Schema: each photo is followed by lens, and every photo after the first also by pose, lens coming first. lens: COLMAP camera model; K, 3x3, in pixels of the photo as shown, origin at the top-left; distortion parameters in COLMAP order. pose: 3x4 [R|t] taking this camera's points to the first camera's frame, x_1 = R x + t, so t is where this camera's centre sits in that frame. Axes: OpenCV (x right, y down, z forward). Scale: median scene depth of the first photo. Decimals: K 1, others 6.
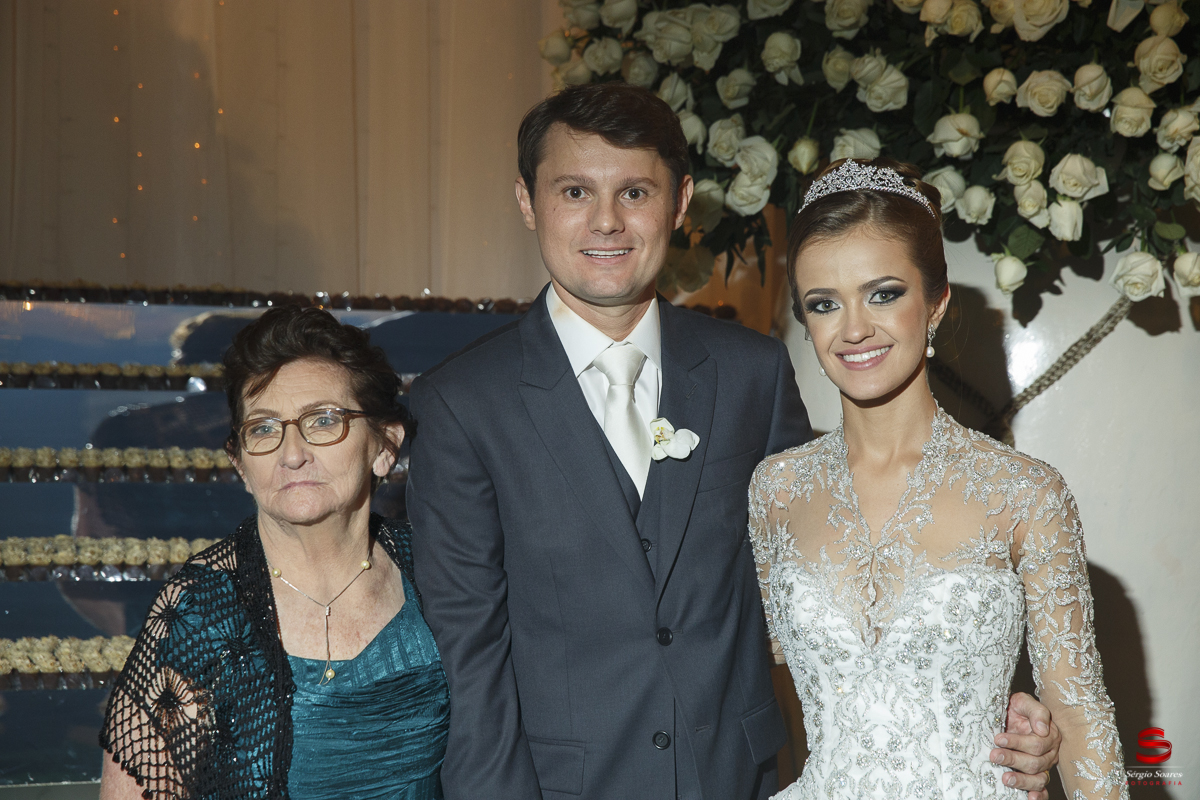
lens RADIAL K [[2362.5, 0, 617.5], [0, 2362.5, 384.2], [0, 0, 1]] dist [0.342934, 0.000000]
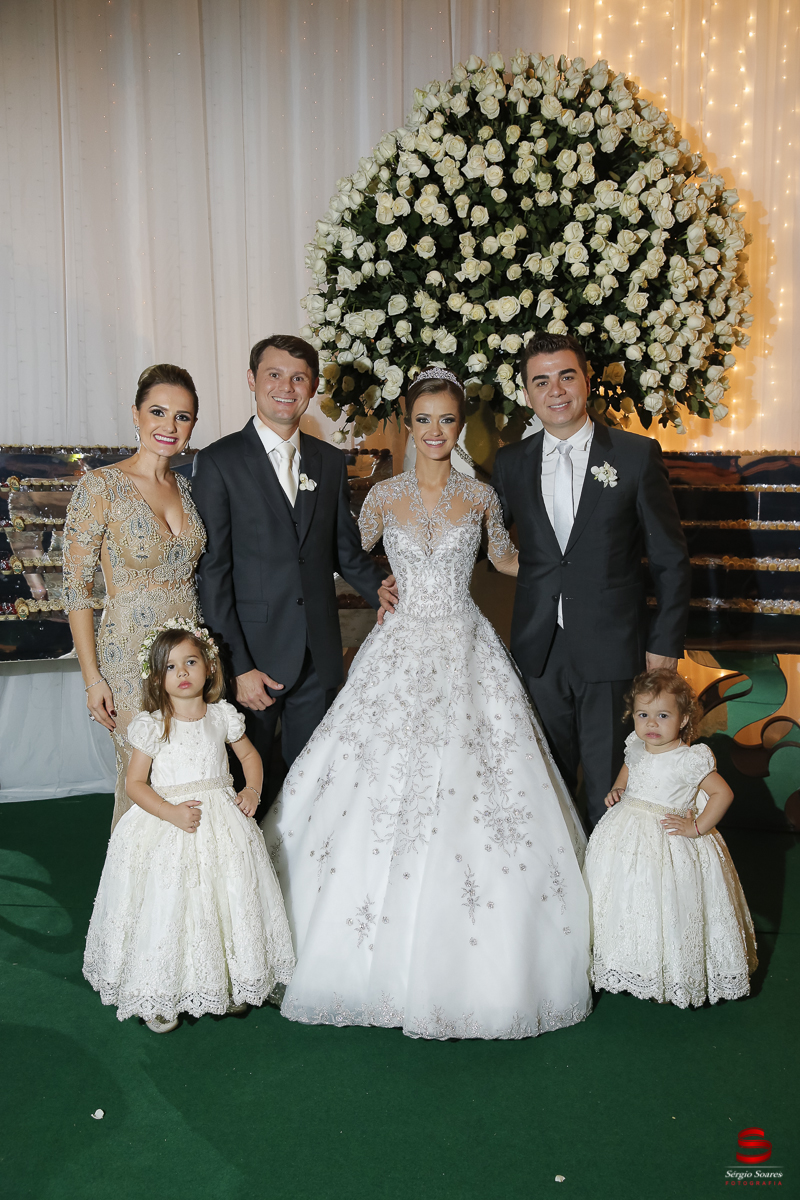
lens RADIAL K [[1160.0, 0, 407.8], [0, 1160.0, 589.7], [0, 0, 1]] dist [0.038963, 0.000000]
pose [[0.997685, -0.032345, 0.059824, -0.003791], [0.029103, 0.998101, 0.054289, 0.057449], [-0.061467, -0.052422, 0.996732, -0.163563]]
